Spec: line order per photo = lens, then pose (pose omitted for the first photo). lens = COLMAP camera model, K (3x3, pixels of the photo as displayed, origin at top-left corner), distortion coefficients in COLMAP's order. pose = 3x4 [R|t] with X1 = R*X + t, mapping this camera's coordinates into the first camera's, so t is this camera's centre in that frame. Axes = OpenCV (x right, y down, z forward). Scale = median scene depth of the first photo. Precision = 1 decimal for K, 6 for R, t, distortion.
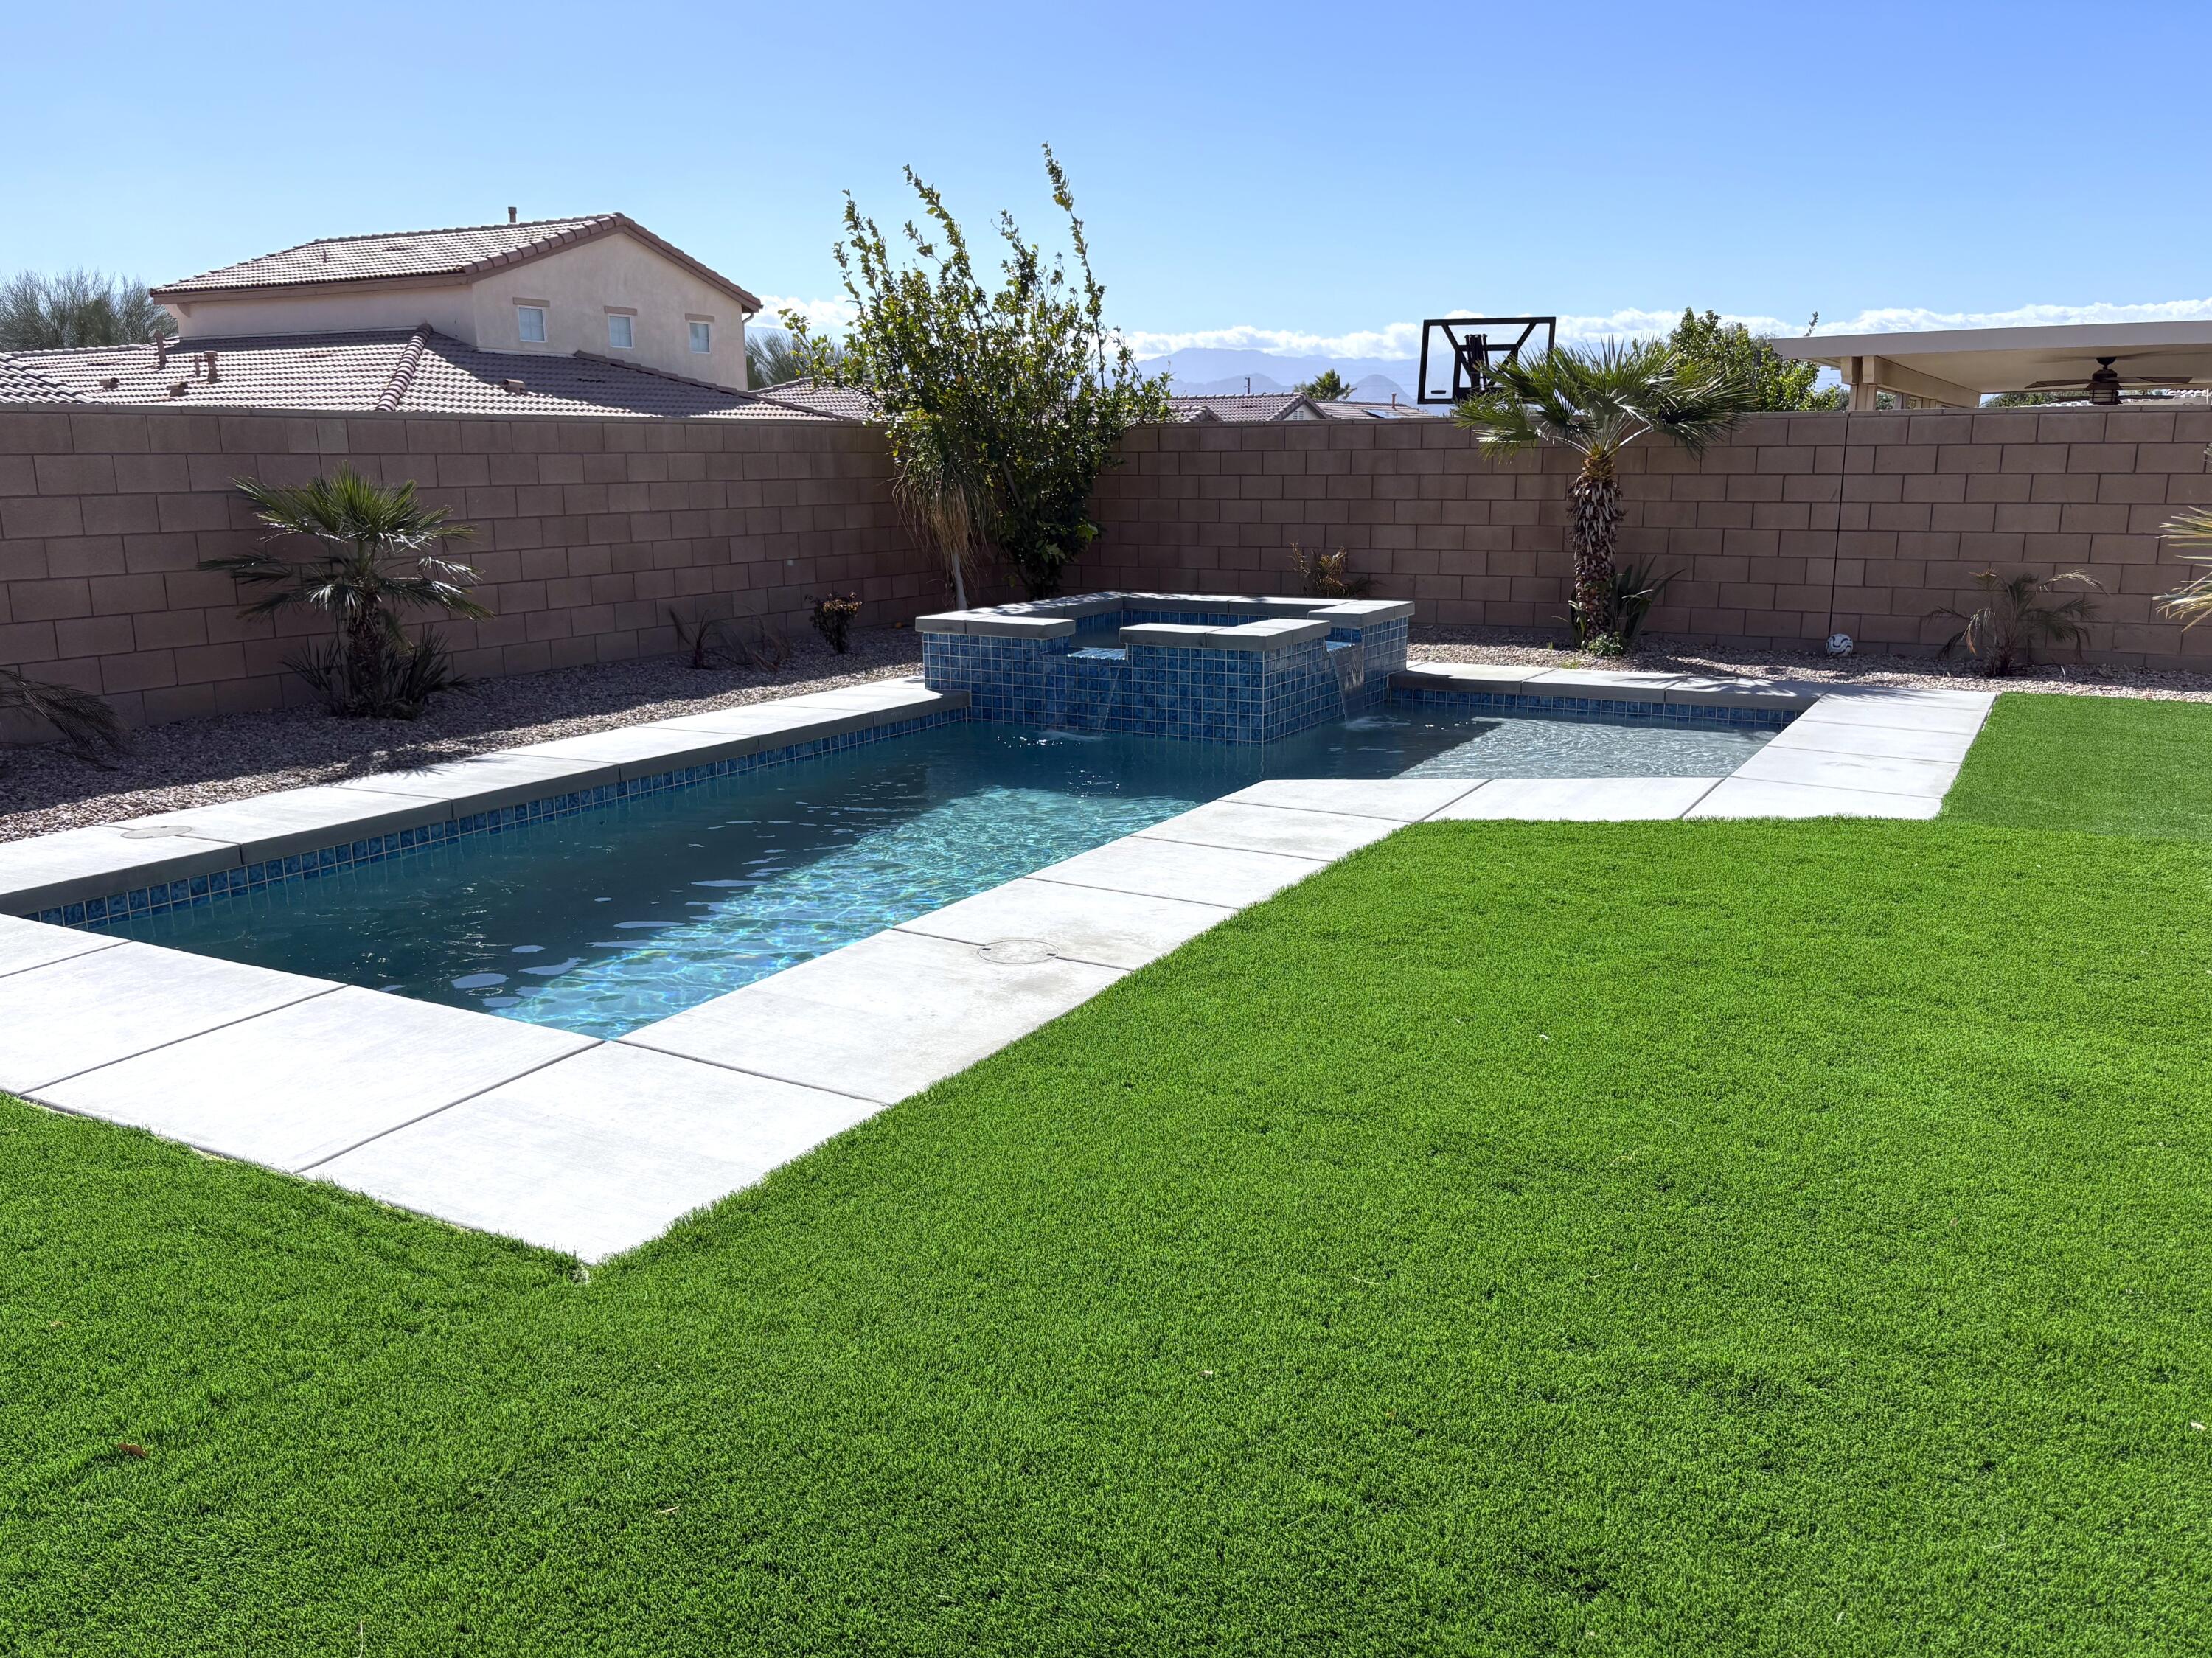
lens RADIAL K [[1763.0, 0, 1106.0], [0, 1763.0, 829.0], [0, 0, 1]] dist [-0.008538, 0.005527]
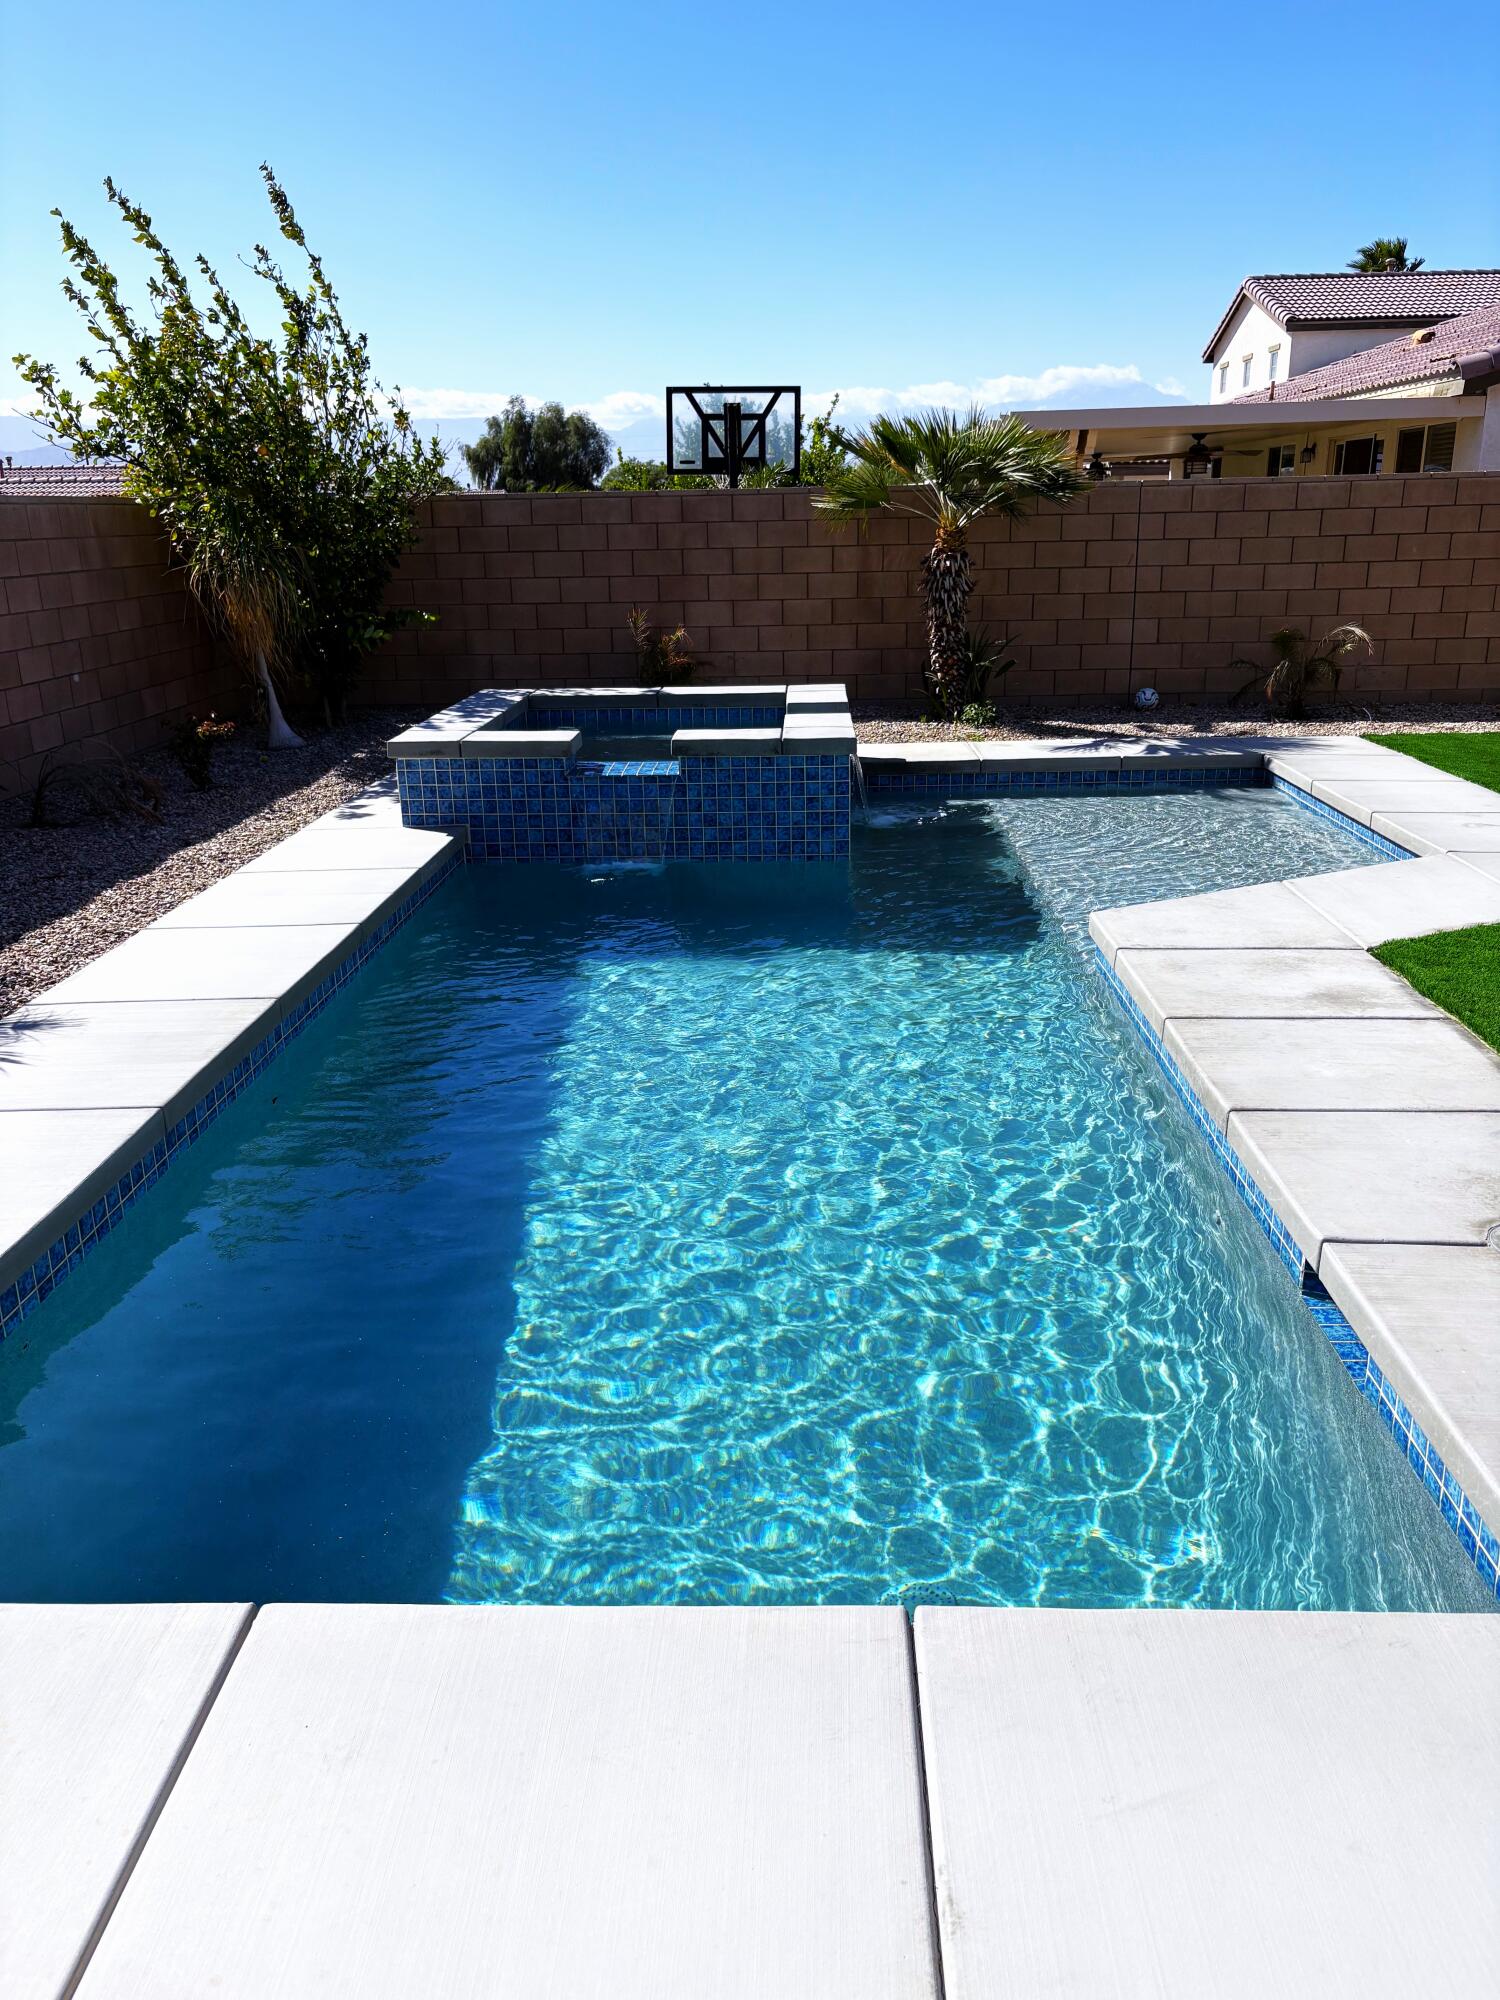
lens RADIAL K [[1537.3, 0, 750.0], [0, 1537.3, 1000.0], [0, 0, 1]] dist [-0.006153, -0.006831]
pose [[0.888694, -0.149596, 0.433409, -0.245665], [0.108832, 0.987086, 0.117547, -0.057640], [-0.445397, -0.057295, 0.893498, 0.238103]]
